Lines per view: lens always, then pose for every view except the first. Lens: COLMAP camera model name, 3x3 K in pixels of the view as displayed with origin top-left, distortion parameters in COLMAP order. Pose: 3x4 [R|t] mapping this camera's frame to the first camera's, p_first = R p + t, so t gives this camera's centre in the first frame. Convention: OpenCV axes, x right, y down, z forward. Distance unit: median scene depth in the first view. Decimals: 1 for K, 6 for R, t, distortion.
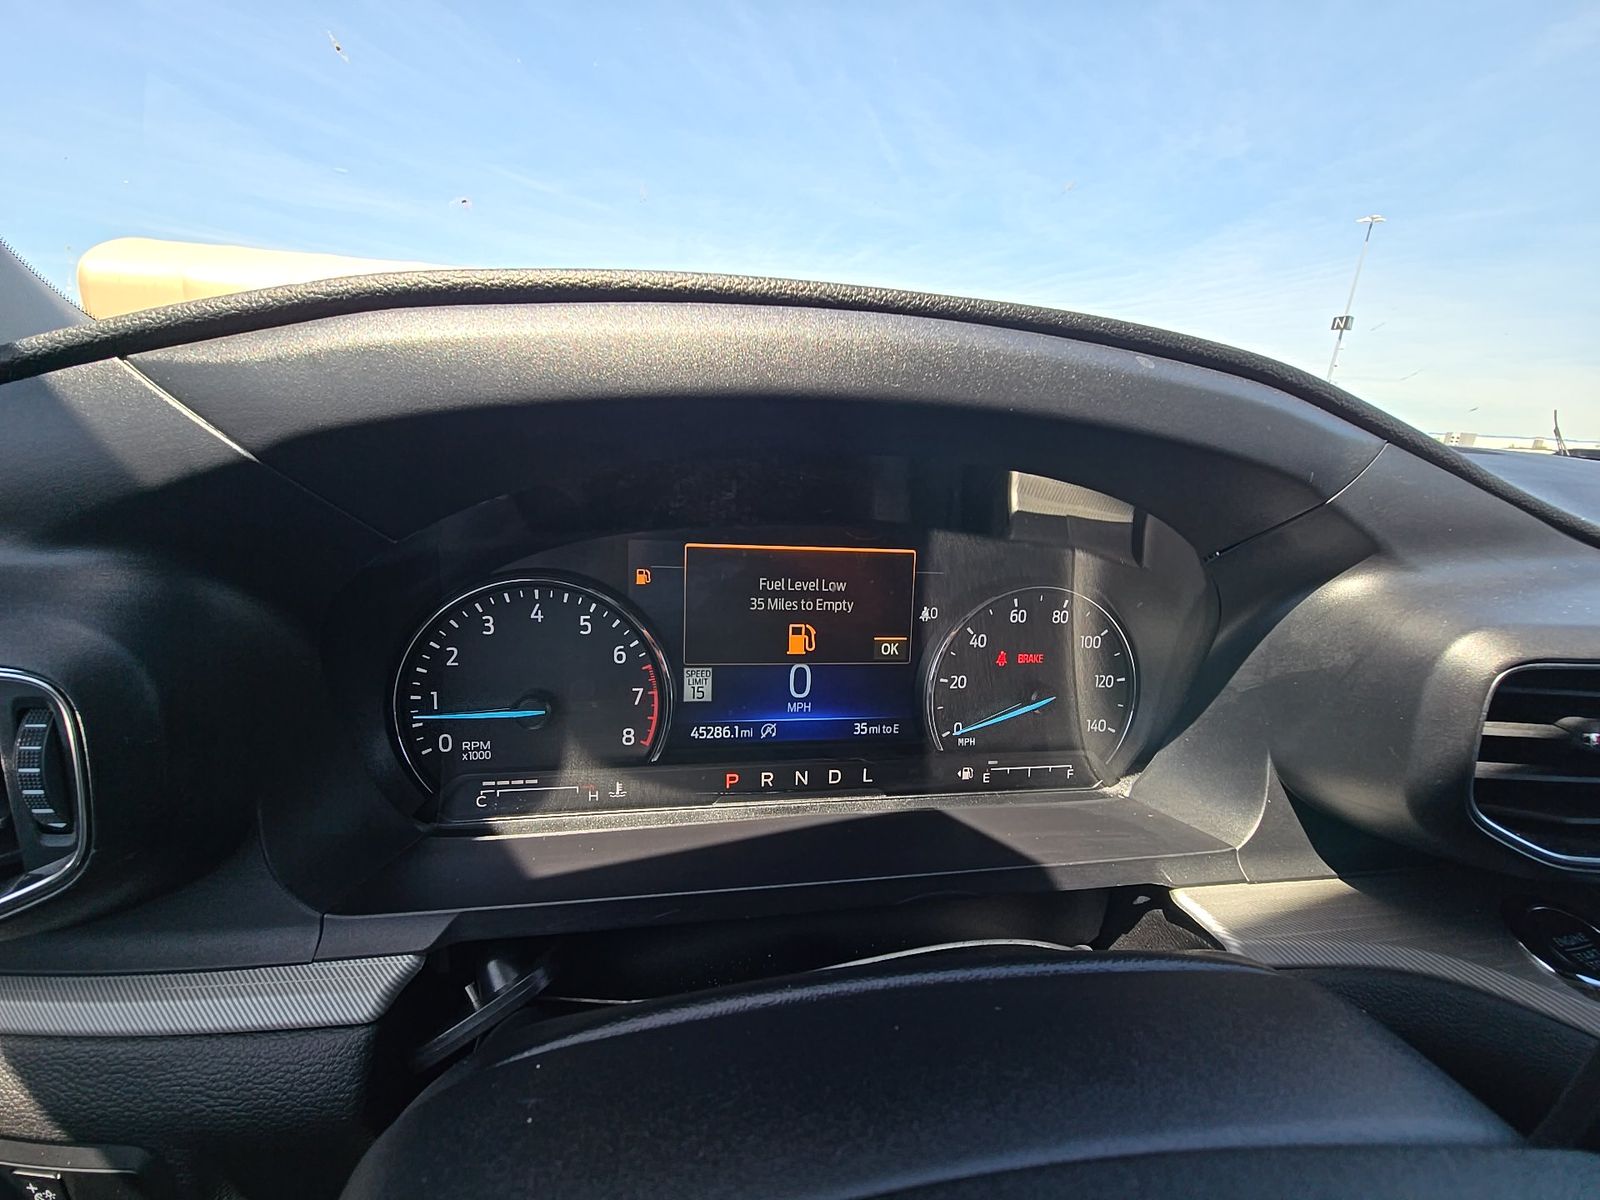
lens RADIAL K [[665.4, 0, 797.7], [0, 665.4, 594.5], [0, 0, 1]] dist [-0.000753, -0.003584]
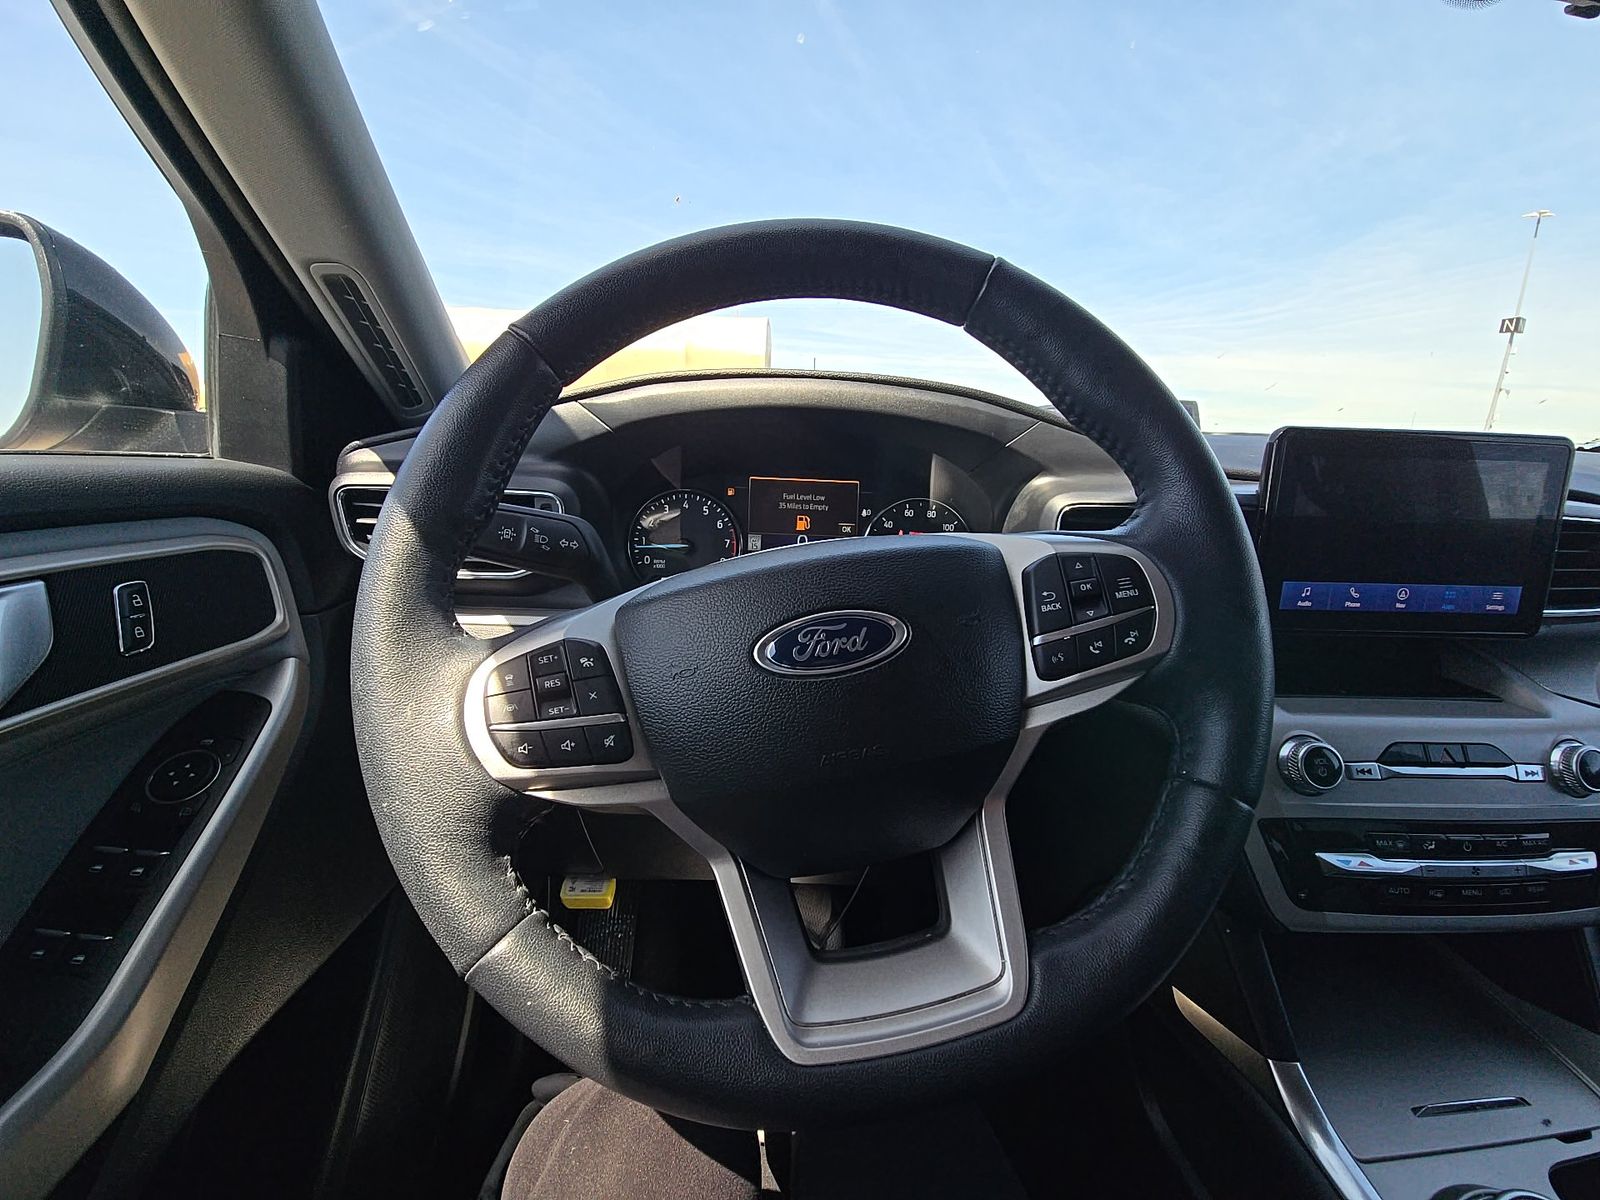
lens RADIAL K [[665.4, 0, 807.9], [0, 665.4, 588.8], [0, 0, 1]] dist [-0.000753, -0.003584]
pose [[0.990015, 0.008959, -0.140677, 0.352906], [-0.015263, 0.998924, -0.043796, 0.406568], [0.140133, 0.045506, 0.989086, -1.200403]]
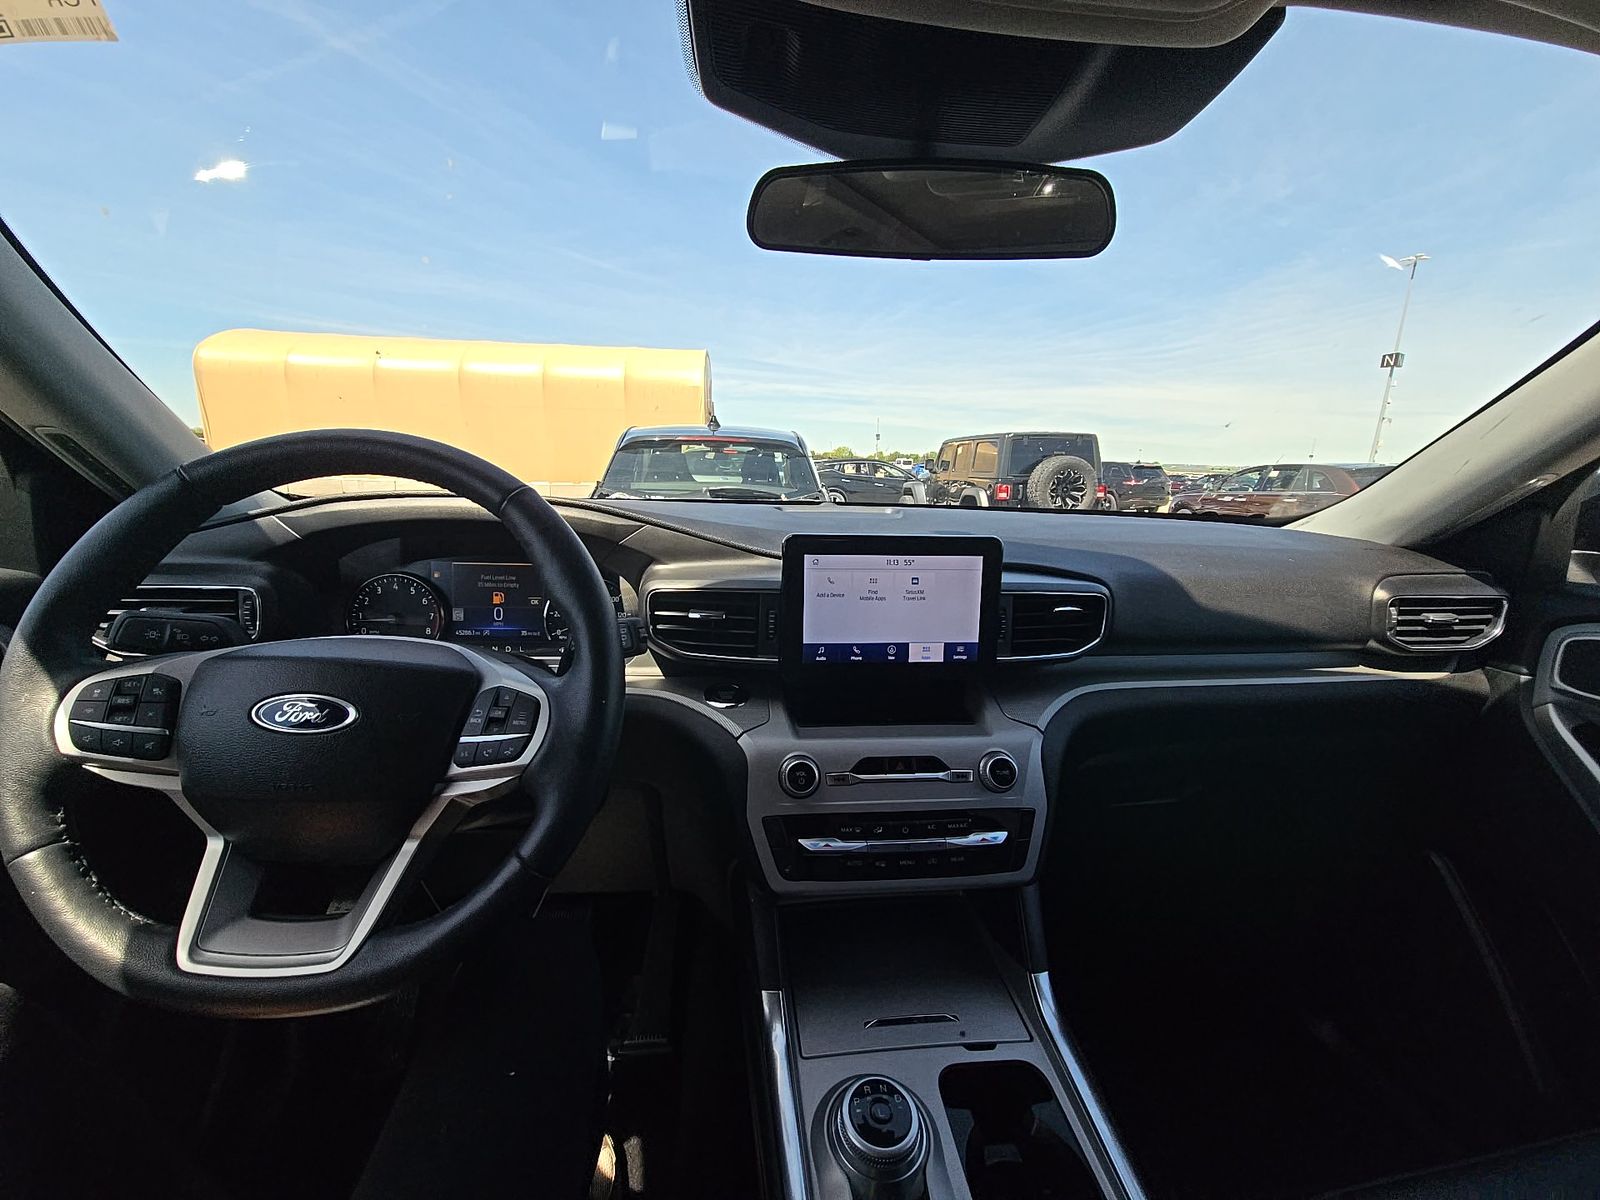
lens RADIAL K [[665.4, 0, 799.0], [0, 665.4, 596.6], [0, 0, 1]] dist [-0.000753, -0.003584]
pose [[0.997479, -0.017269, -0.068824, 1.525070], [0.012074, 0.997096, -0.075196, 0.303829], [0.069923, 0.074176, 0.994791, -1.719419]]
